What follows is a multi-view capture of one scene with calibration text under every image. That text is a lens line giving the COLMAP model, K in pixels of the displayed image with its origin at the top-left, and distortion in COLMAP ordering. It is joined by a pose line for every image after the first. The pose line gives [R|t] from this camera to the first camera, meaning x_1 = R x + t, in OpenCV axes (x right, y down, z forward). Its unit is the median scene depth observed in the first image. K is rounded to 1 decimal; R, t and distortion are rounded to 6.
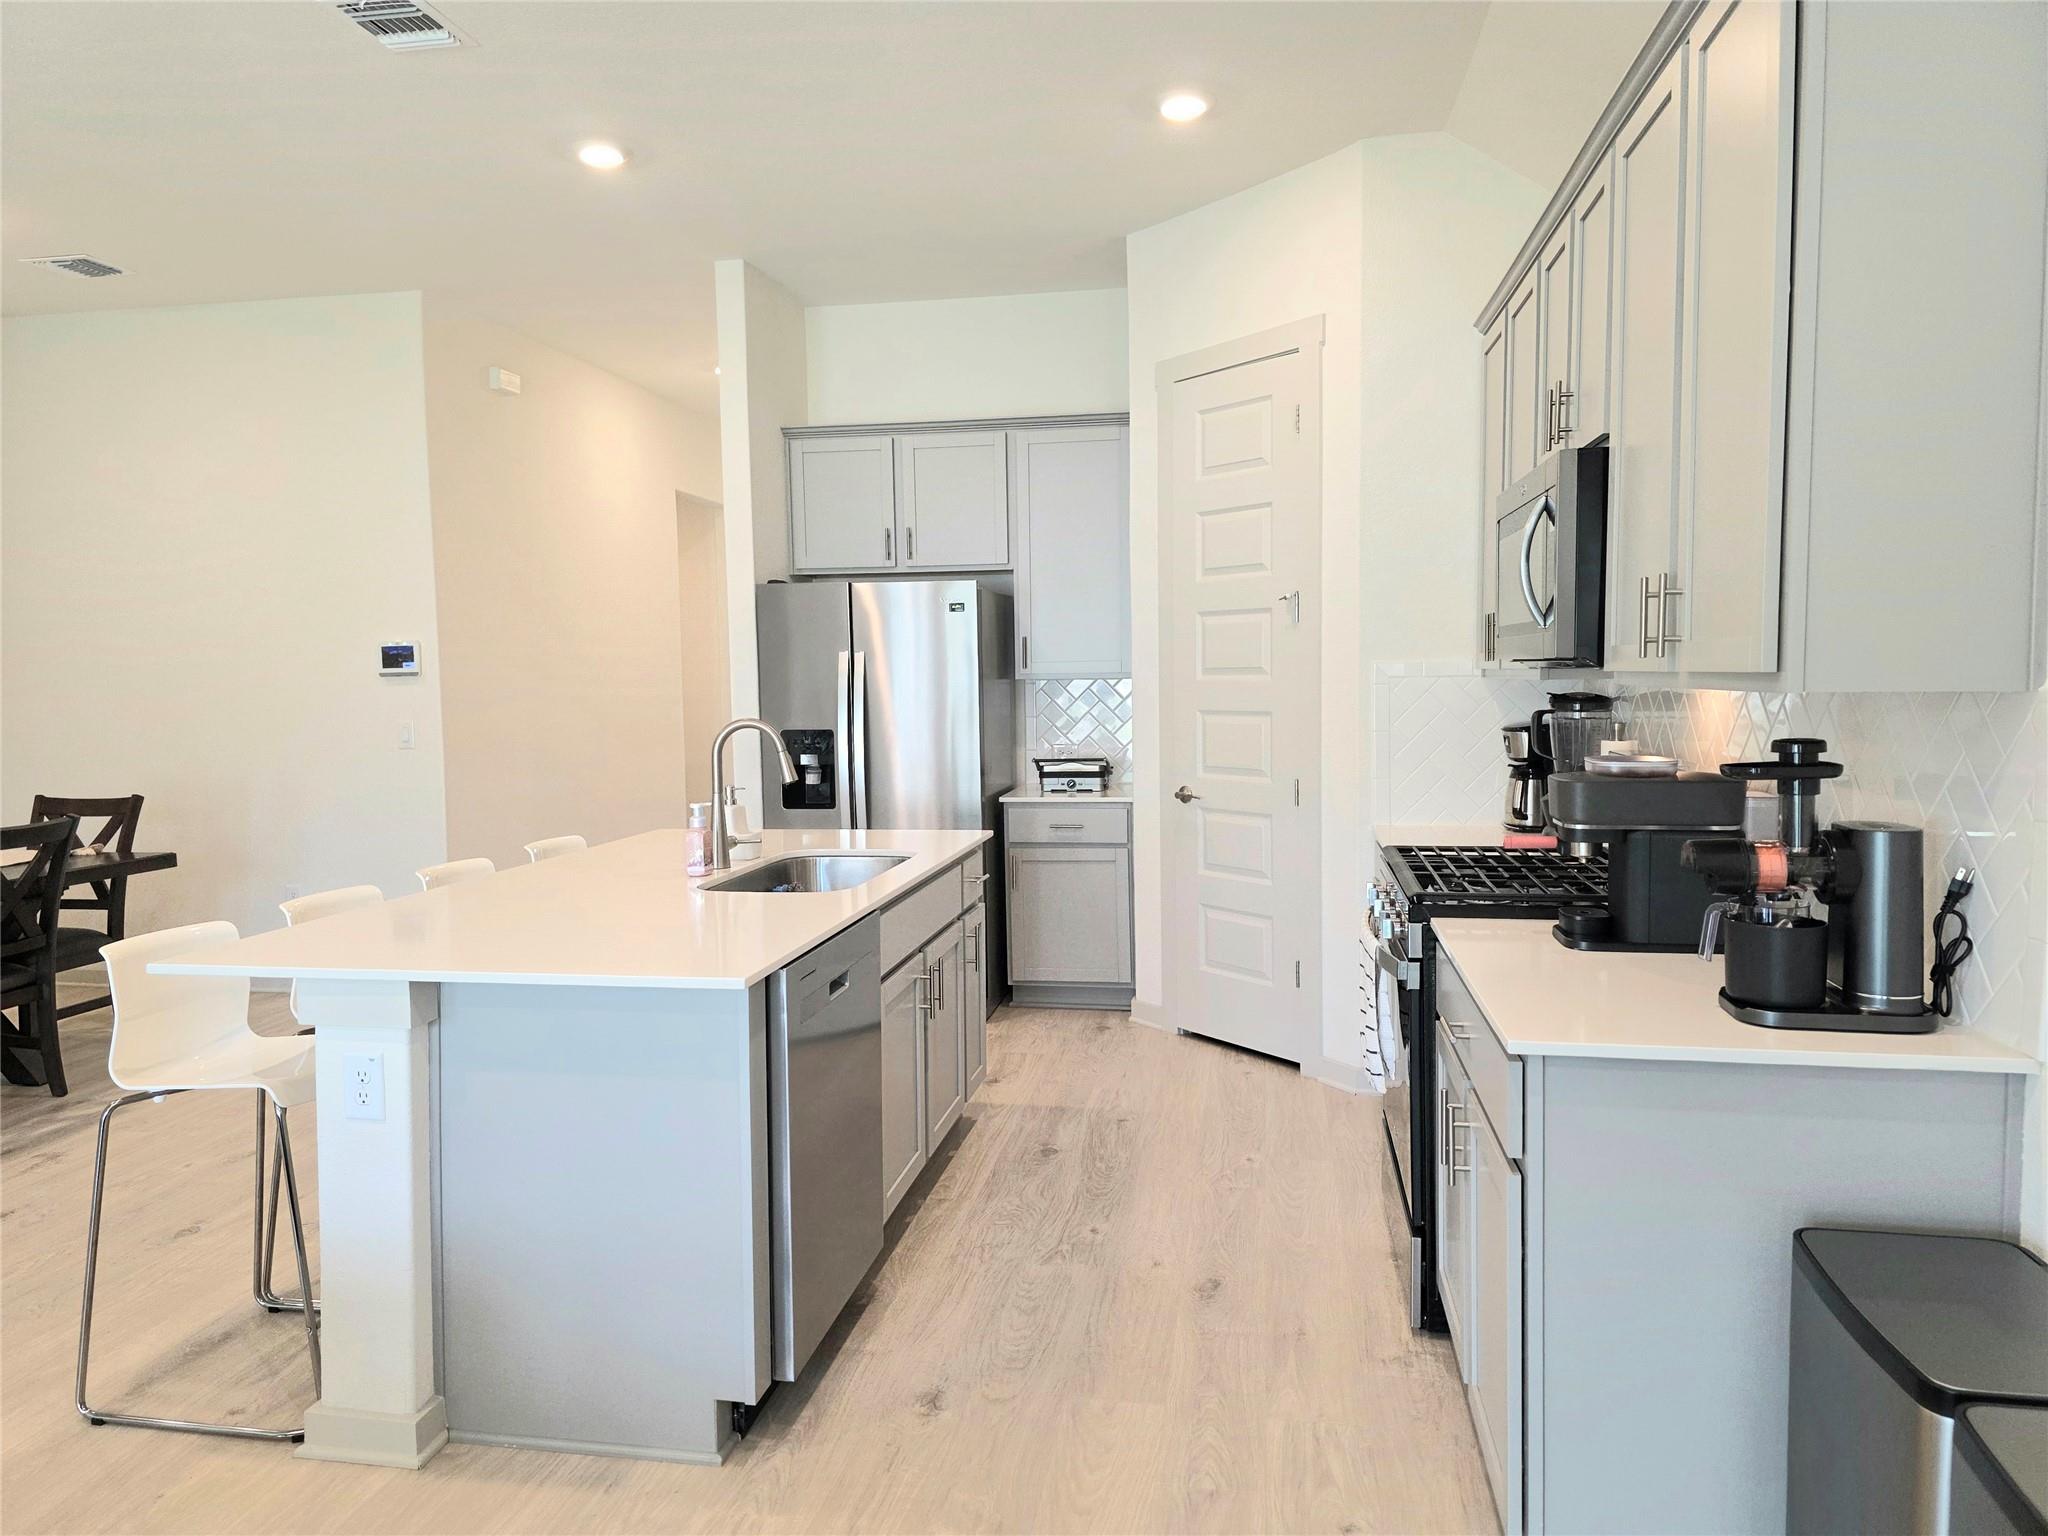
lens RADIAL K [[1368.3, 0, 1012.3], [0, 1368.3, 756.4], [0, 0, 1]] dist [0.064694, -0.055698]
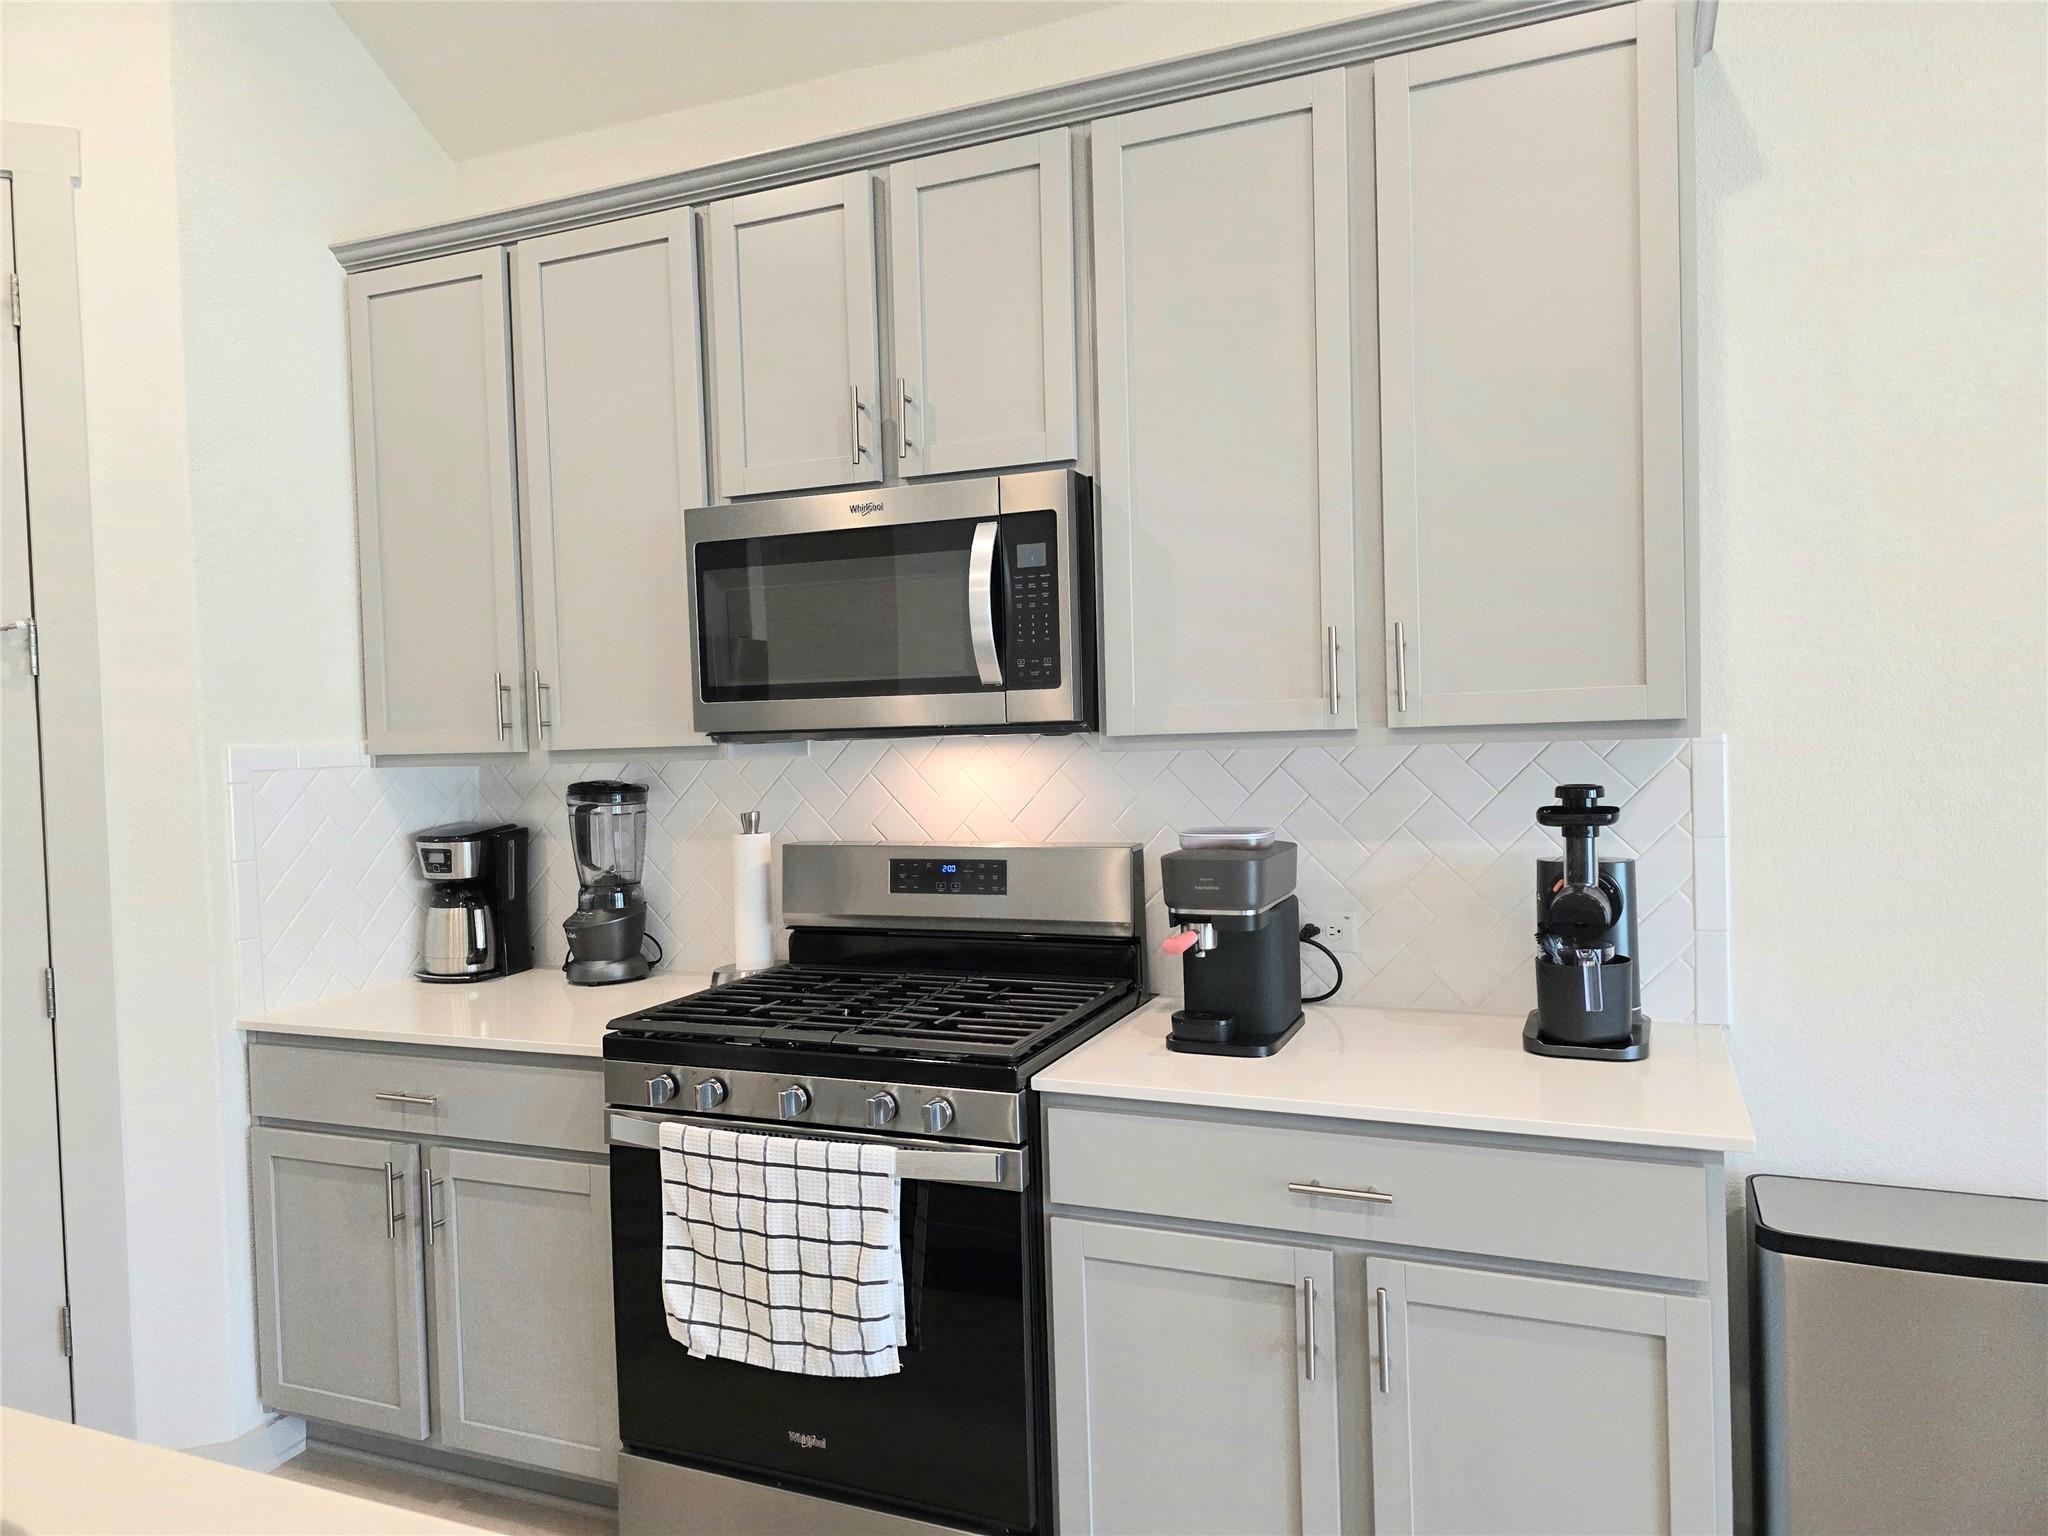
lens RADIAL K [[1368.3, 0, 1029.9], [0, 1368.3, 764.6], [0, 0, 1]] dist [0.064694, -0.055698]
pose [[0.214515, -0.019773, 0.976521, -0.241795], [0.090058, 0.995936, 0.000383, -0.028611], [-0.972560, 0.087861, 0.215424, 0.508321]]
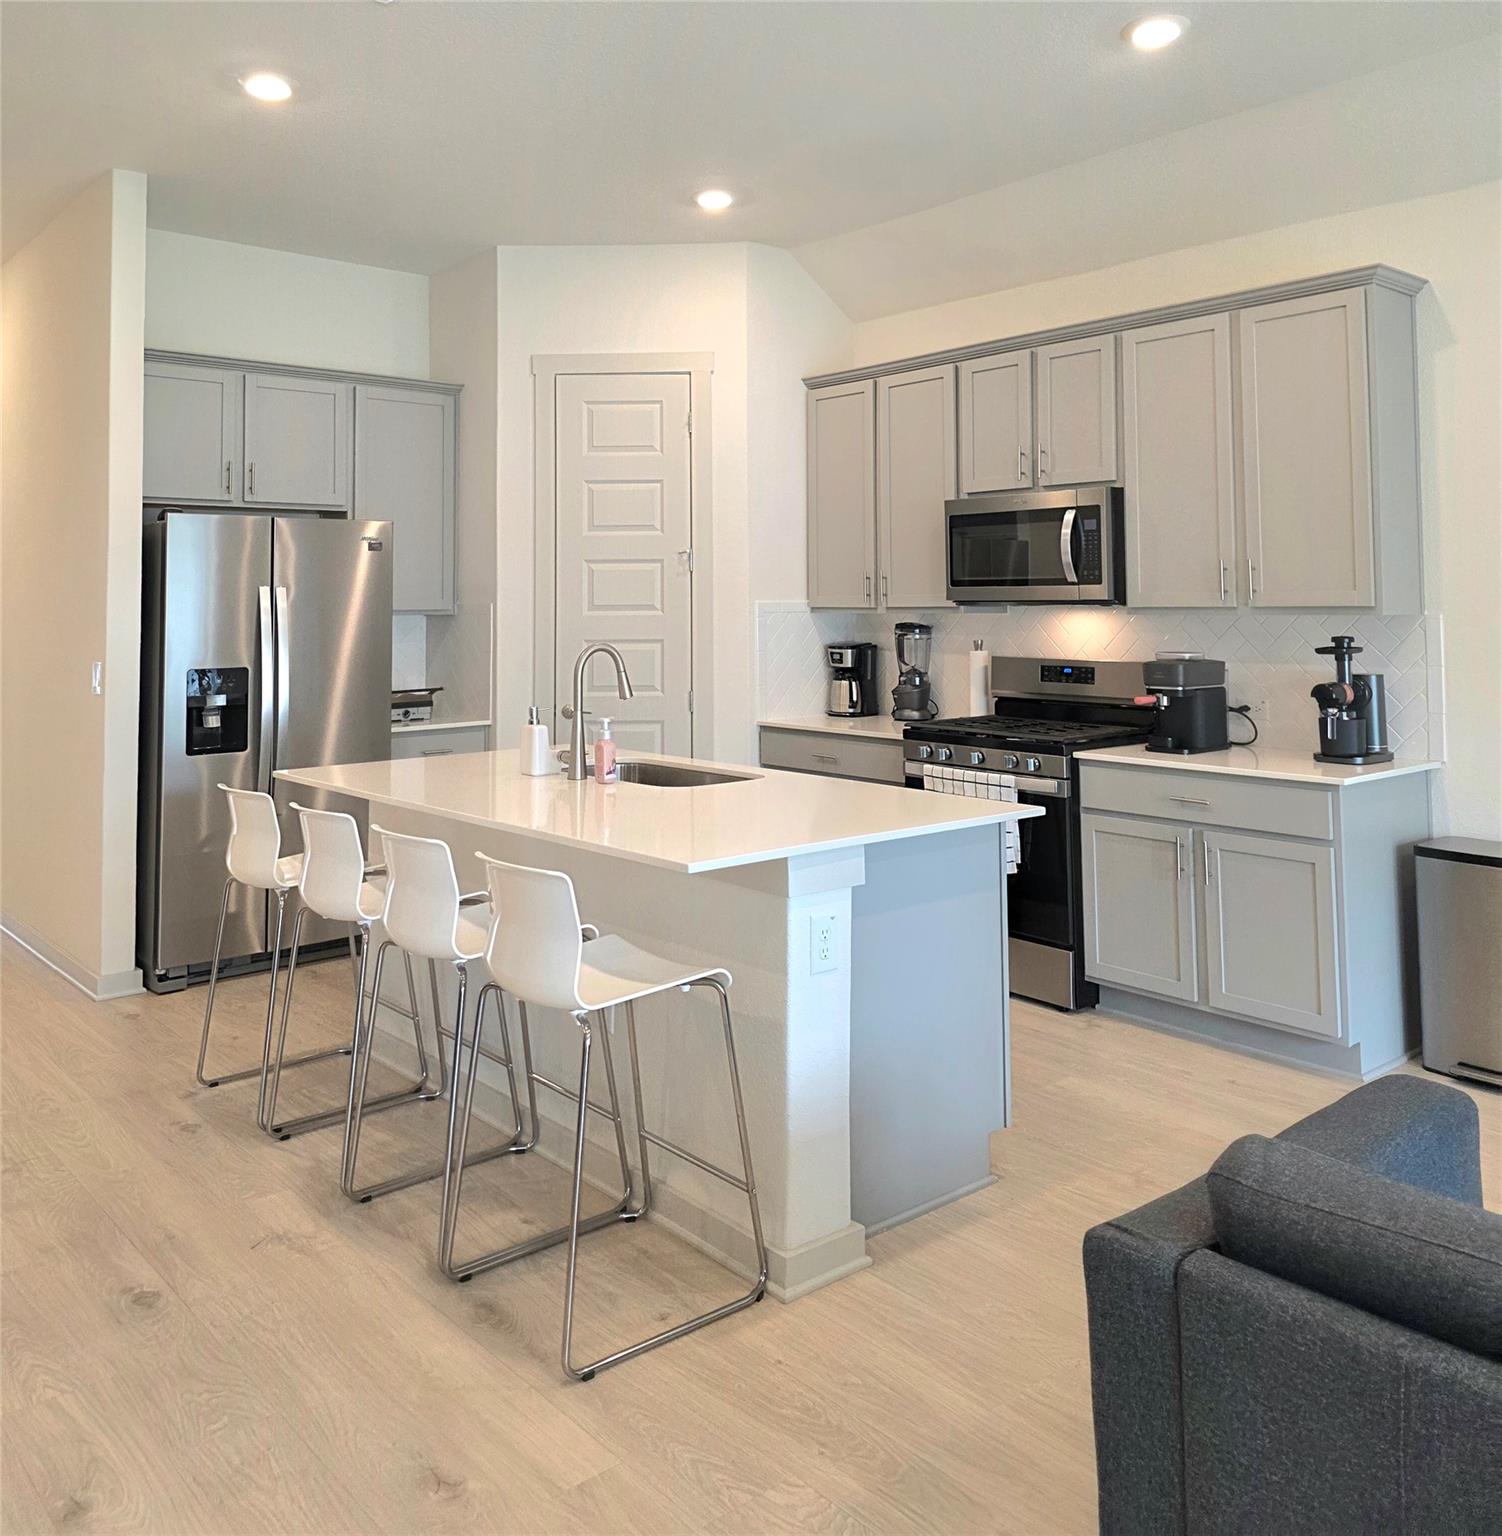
lens RADIAL K [[1338.0, 0, 716.1], [0, 1338.0, 526.9], [0, 0, 1]] dist [0.065757, -0.053575]
pose [[0.641187, 0.053619, 0.765509, -0.770530], [0.046399, 0.993022, -0.108418, 0.000887], [-0.765980, 0.105035, 0.634225, 0.156760]]
